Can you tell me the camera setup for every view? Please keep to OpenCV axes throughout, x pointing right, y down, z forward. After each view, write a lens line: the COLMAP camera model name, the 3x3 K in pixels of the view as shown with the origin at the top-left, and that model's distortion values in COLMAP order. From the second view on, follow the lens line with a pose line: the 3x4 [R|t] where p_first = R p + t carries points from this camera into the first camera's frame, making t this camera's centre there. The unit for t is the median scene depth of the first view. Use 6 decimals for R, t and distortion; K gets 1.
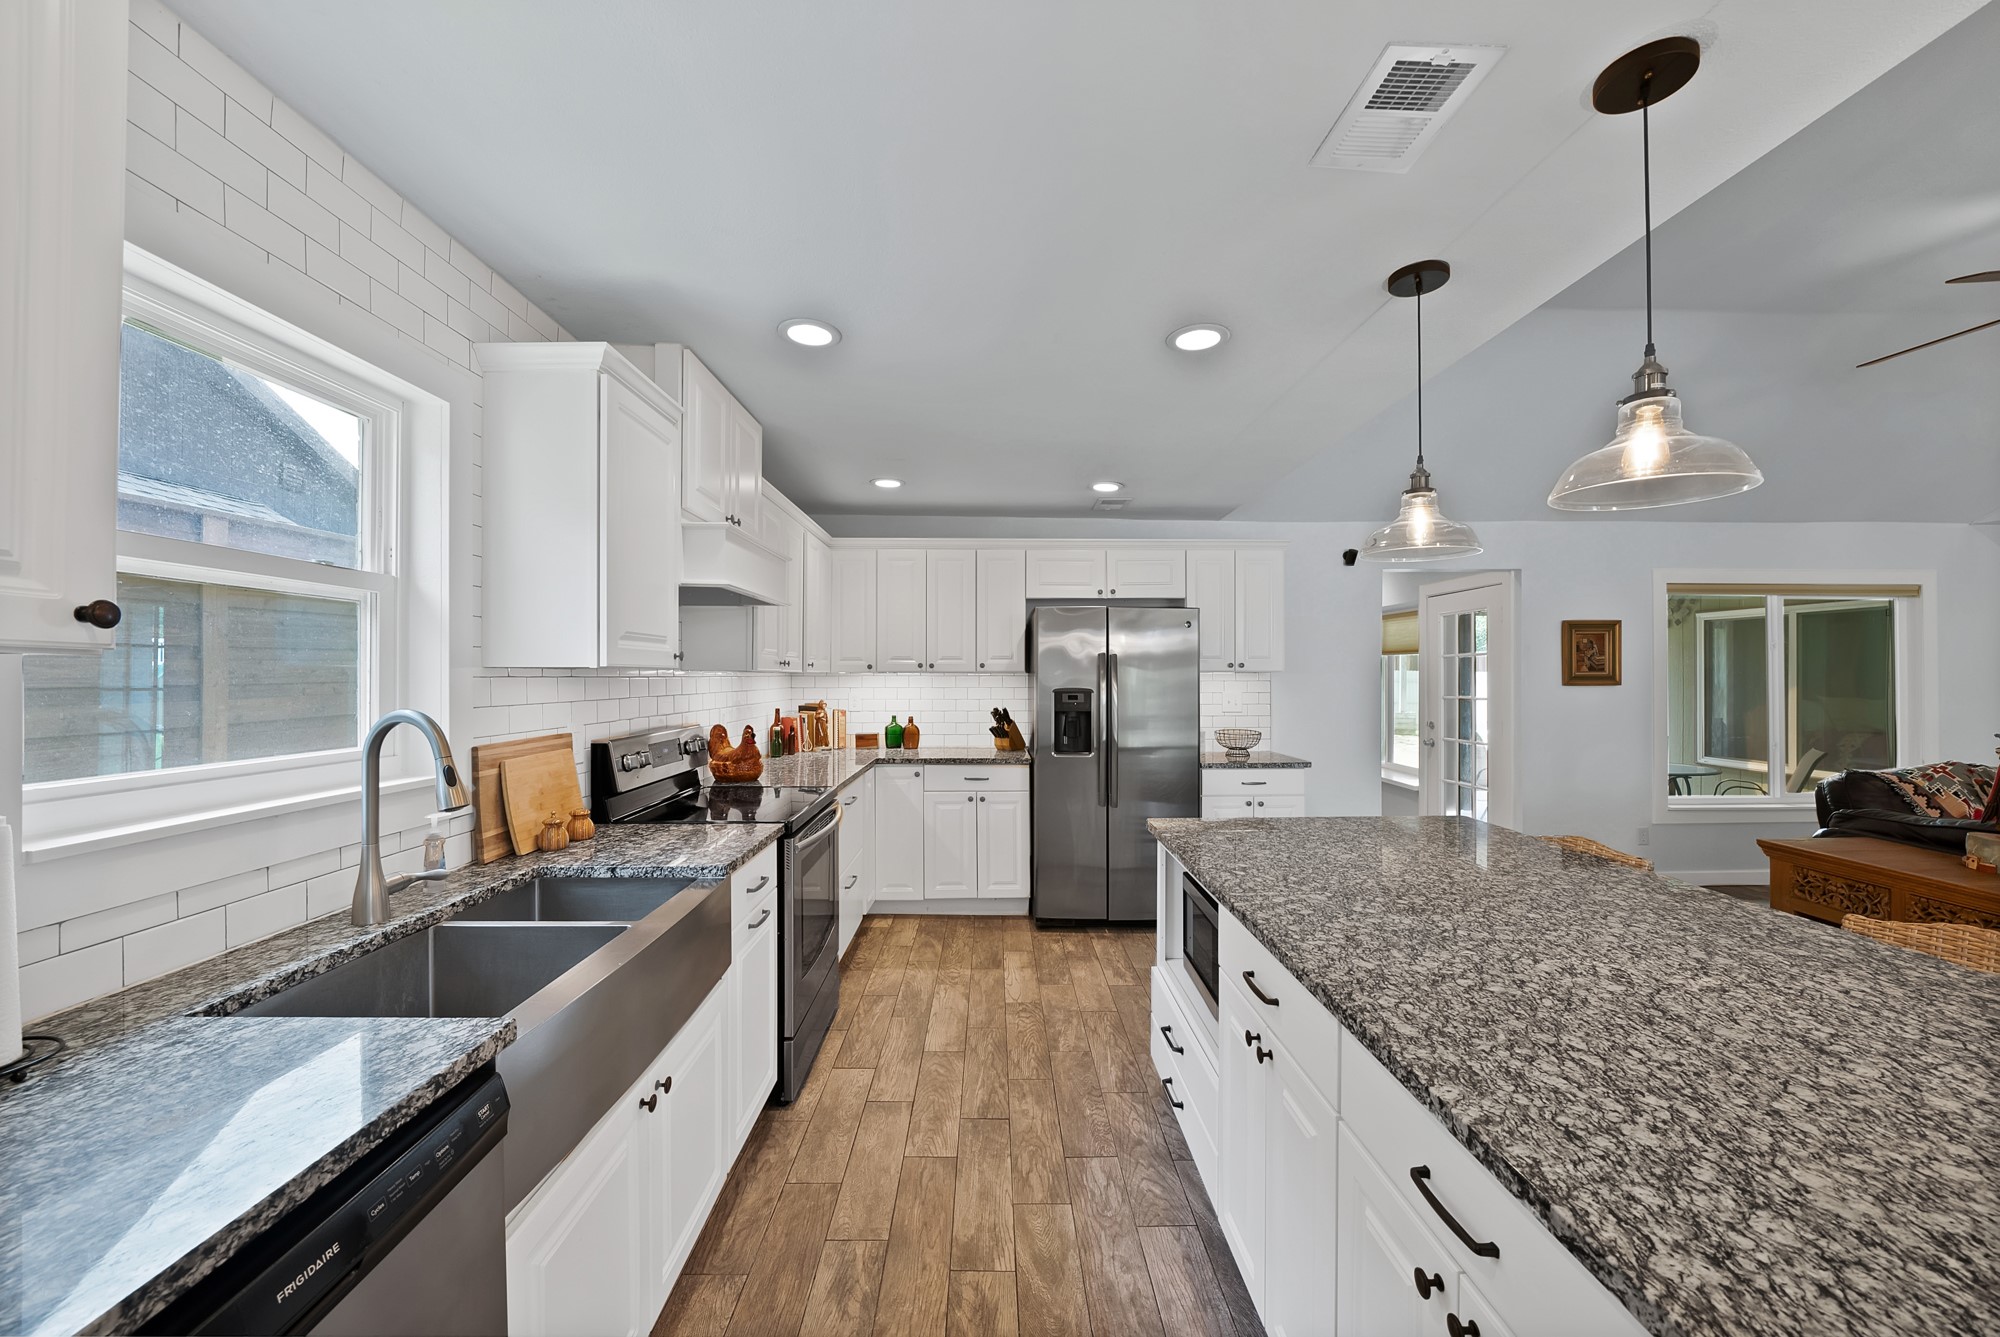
lens RADIAL K [[748.1, 0, 1001.8], [0, 748.1, 675.5], [0, 0, 1]] dist [-0.014638, 0.000842]
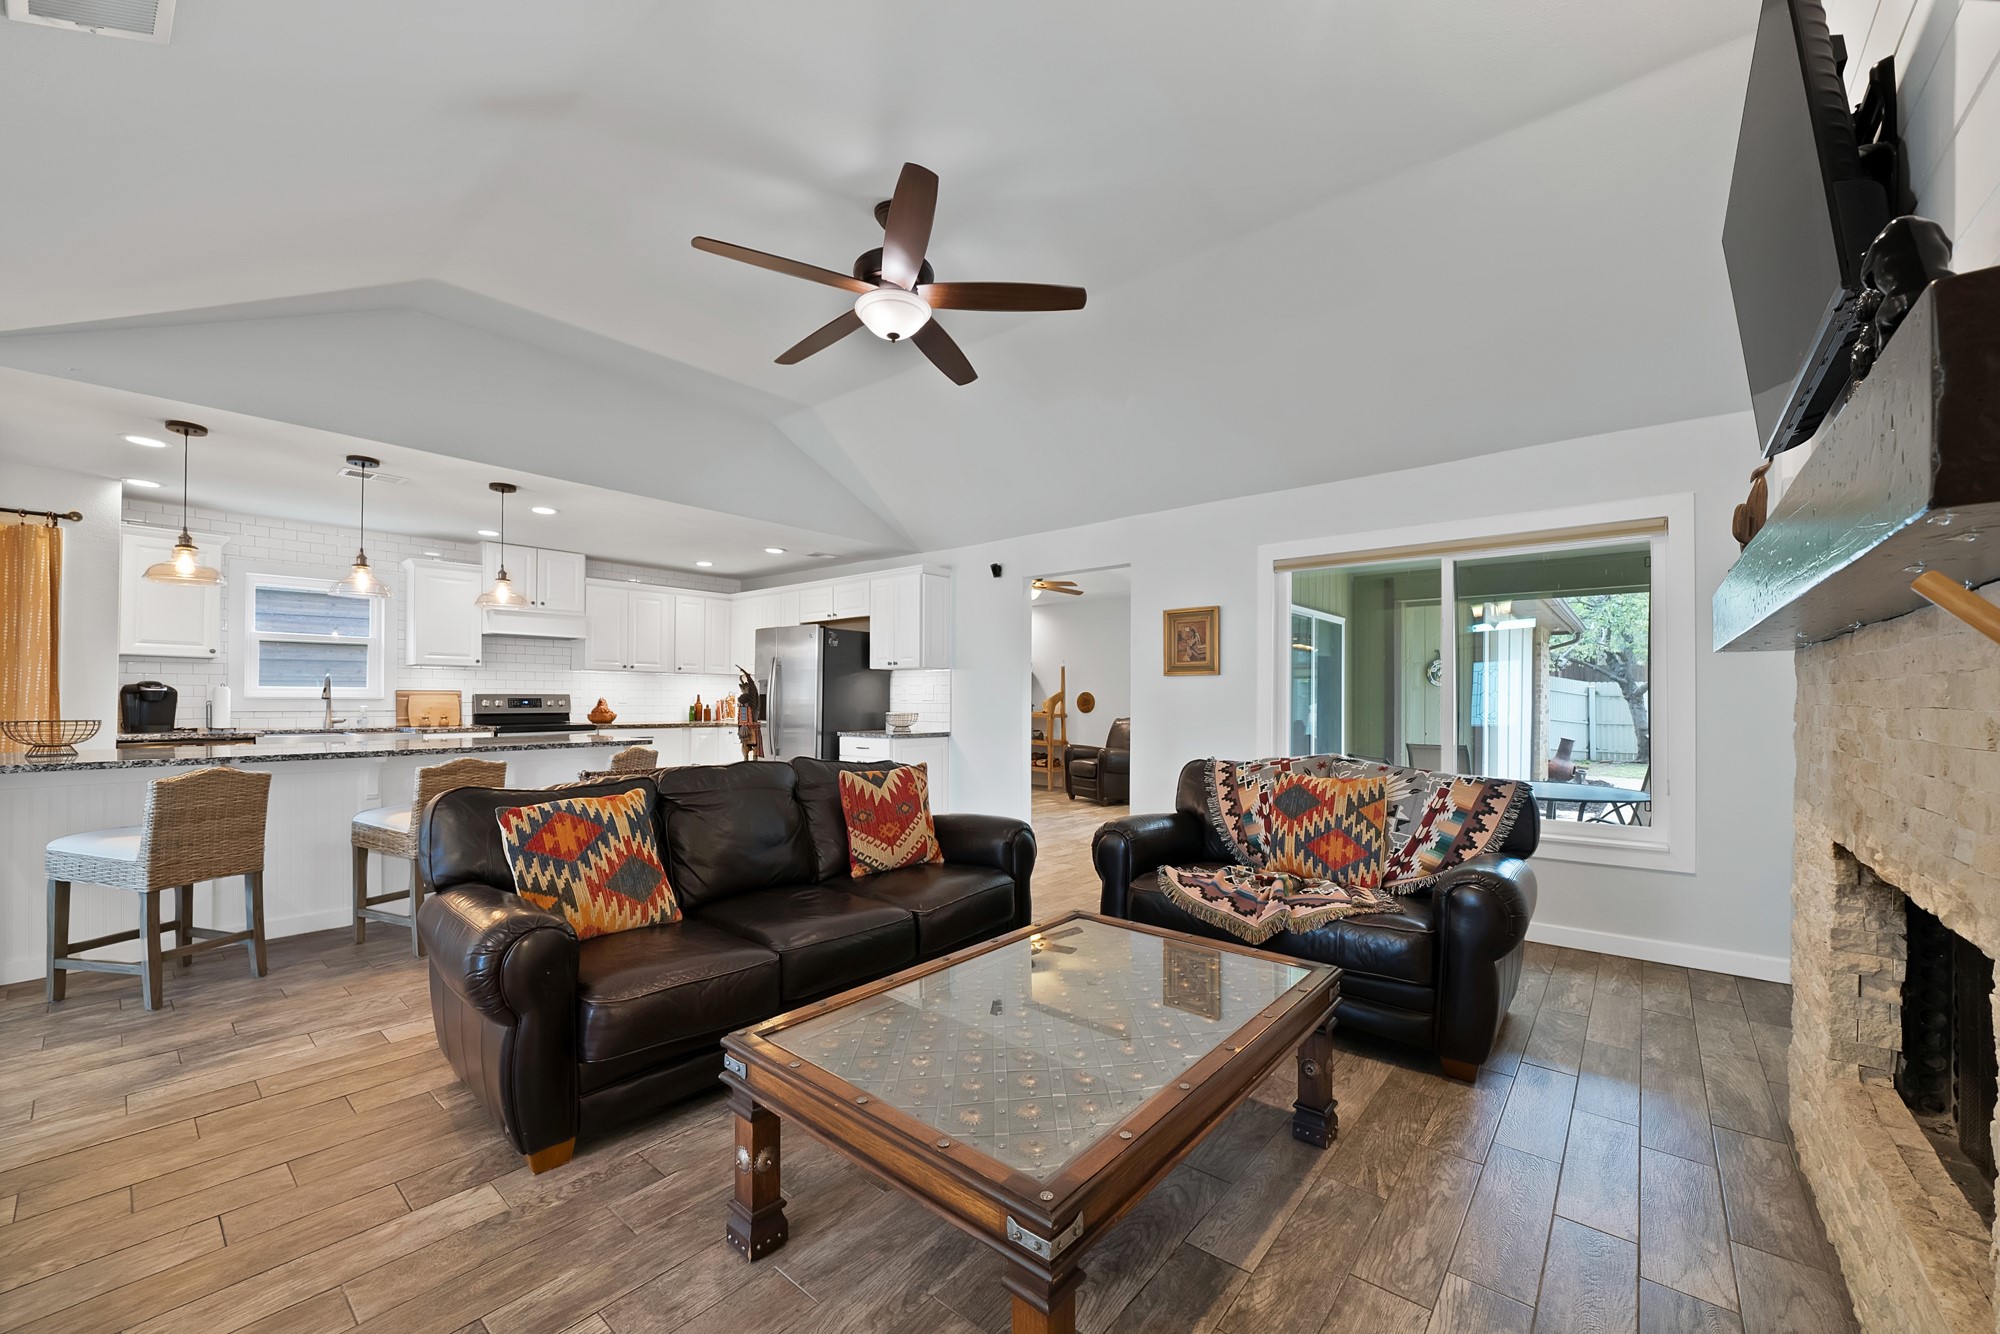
lens RADIAL K [[739.7, 0, 1000.9], [0, 739.7, 733.6], [0, 0, 1]] dist [-0.030248, 0.000095]
pose [[0.762204, 0.035818, -0.646346, 2.283880], [-0.009007, 0.998958, 0.044737, 0.088211], [0.647275, -0.028277, 0.761732, 0.193442]]
